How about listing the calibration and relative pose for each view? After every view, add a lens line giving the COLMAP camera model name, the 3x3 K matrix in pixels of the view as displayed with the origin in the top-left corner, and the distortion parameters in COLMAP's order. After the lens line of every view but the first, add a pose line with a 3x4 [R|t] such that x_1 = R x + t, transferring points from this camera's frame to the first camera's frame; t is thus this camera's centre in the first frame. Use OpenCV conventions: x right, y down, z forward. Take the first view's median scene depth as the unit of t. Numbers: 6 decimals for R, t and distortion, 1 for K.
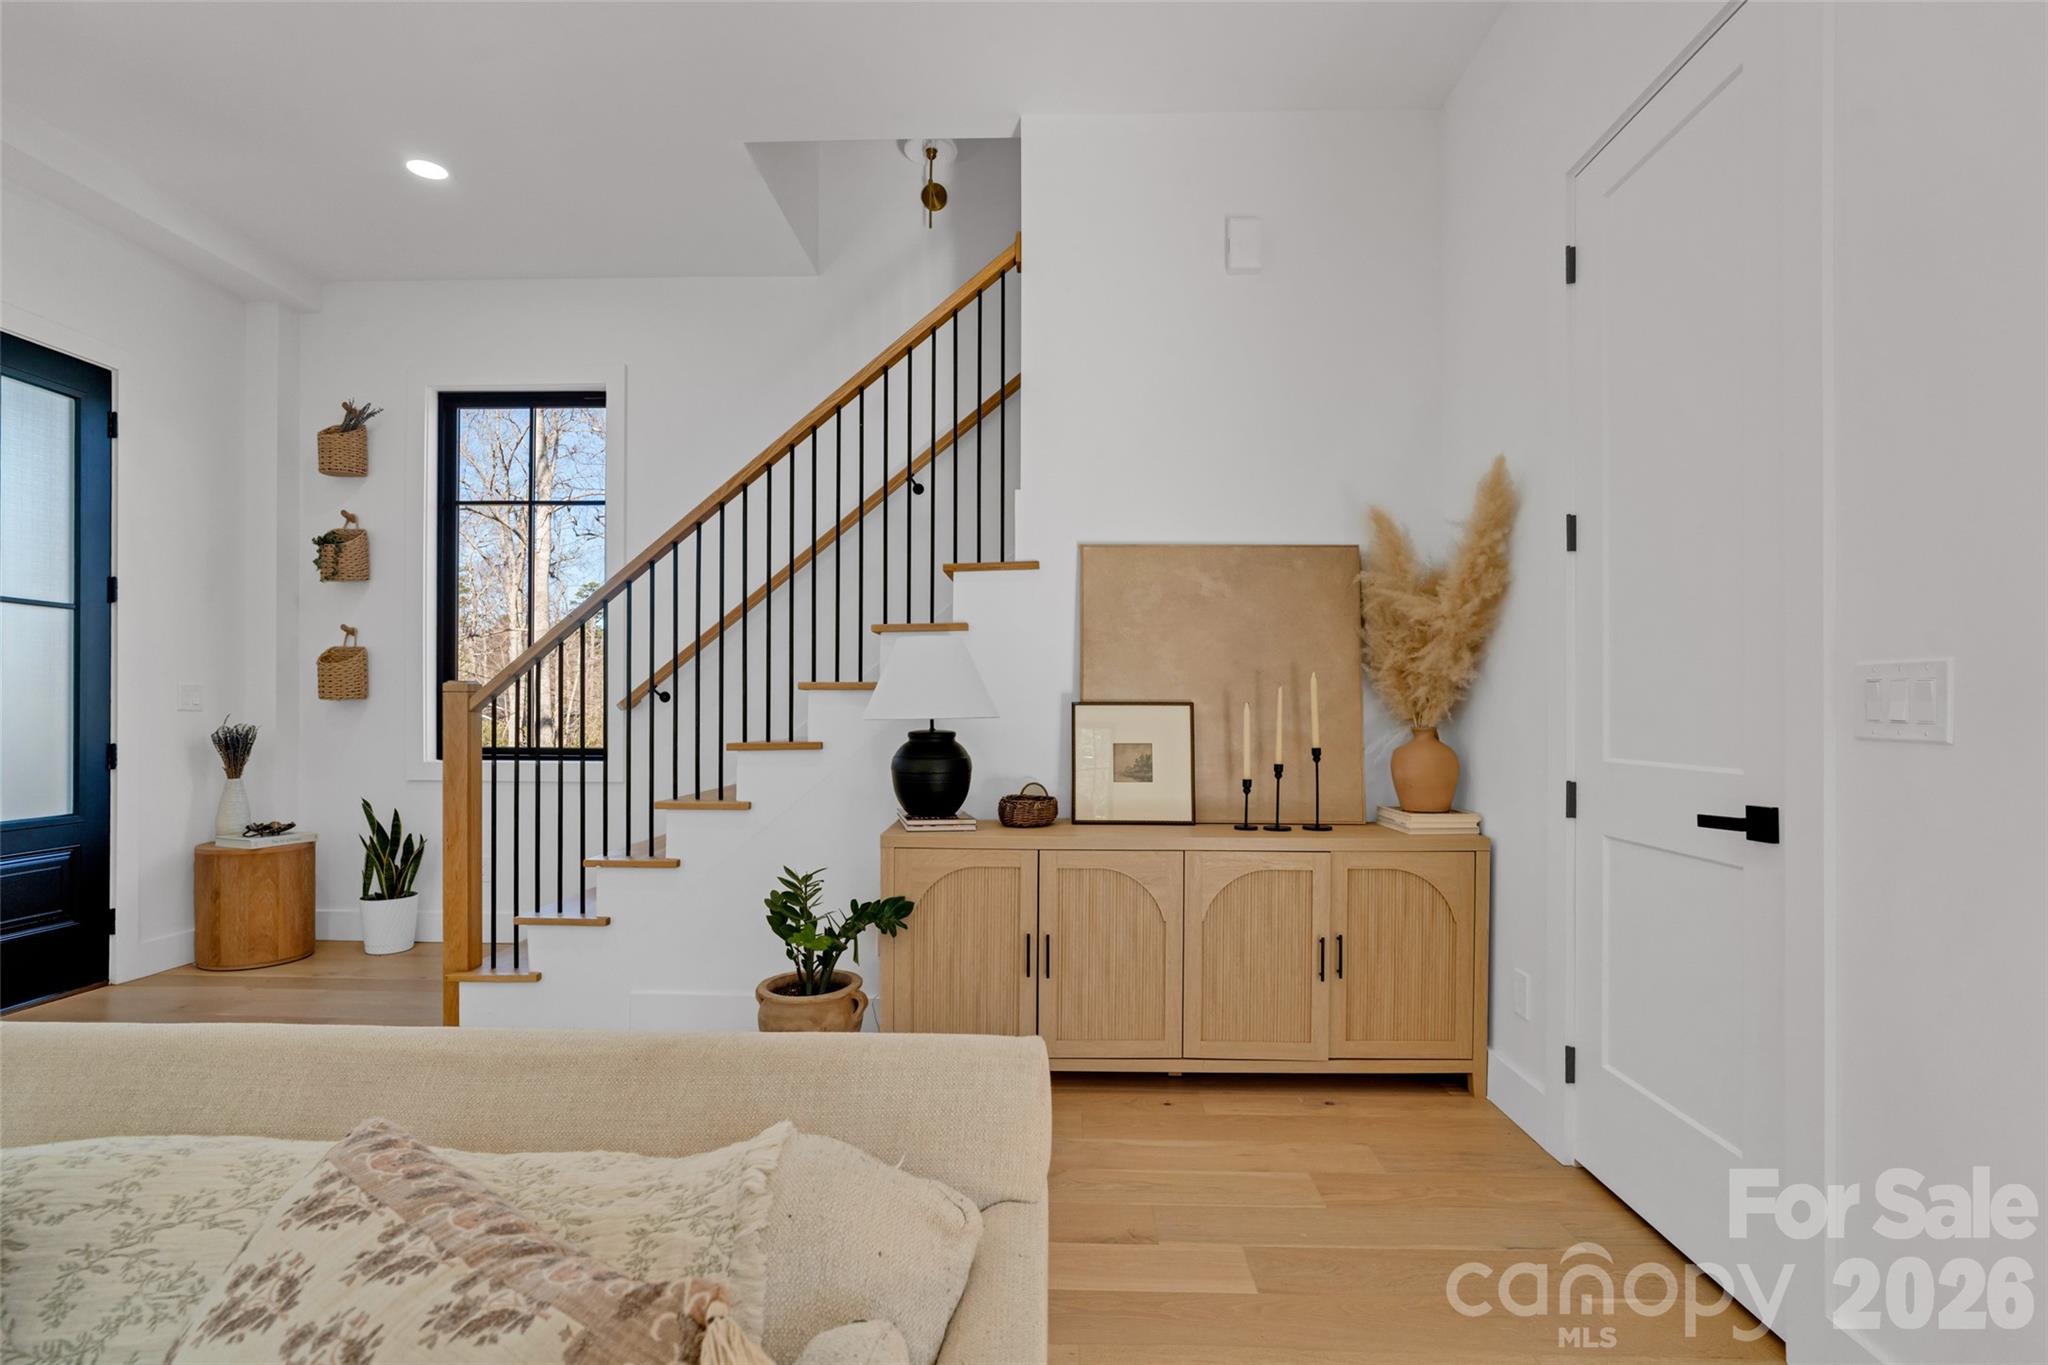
lens RADIAL K [[972.9, 0, 1025.9], [0, 972.9, 689.0], [0, 0, 1]] dist [-0.000644, 0.000483]
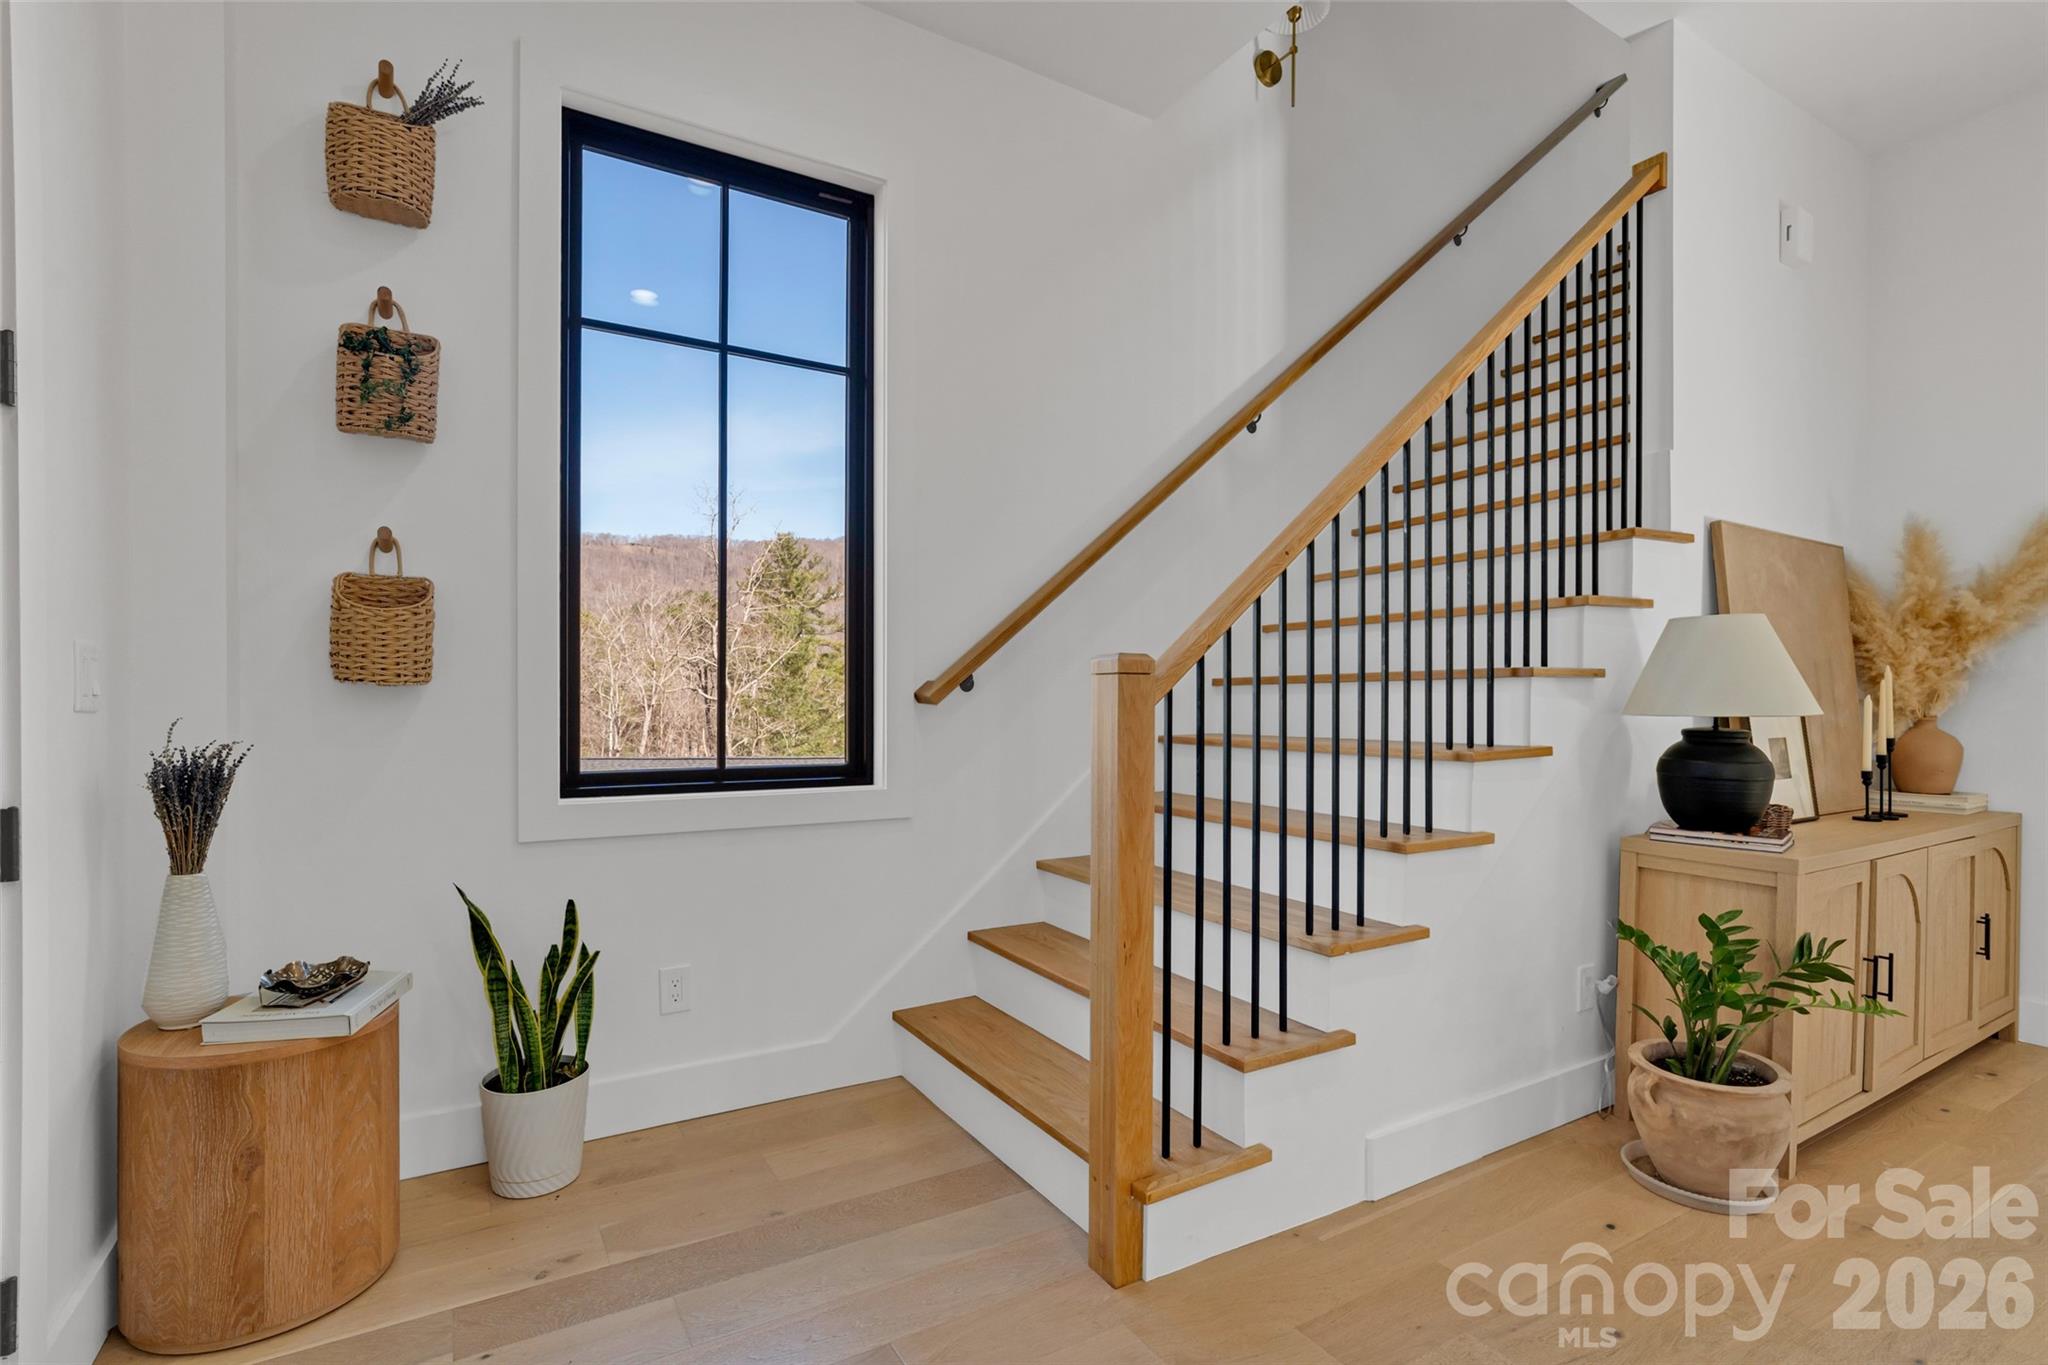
lens RADIAL K [[960.6, 0, 1024.0], [0, 960.6, 682.5], [0, 0, 1]] dist [-0.015081, 0.000492]
pose [[0.839873, 0.006752, 0.542740, -0.701979], [-0.010665, 0.999935, 0.004065, 0.004633], [-0.542677, -0.009202, 0.839891, 0.442359]]
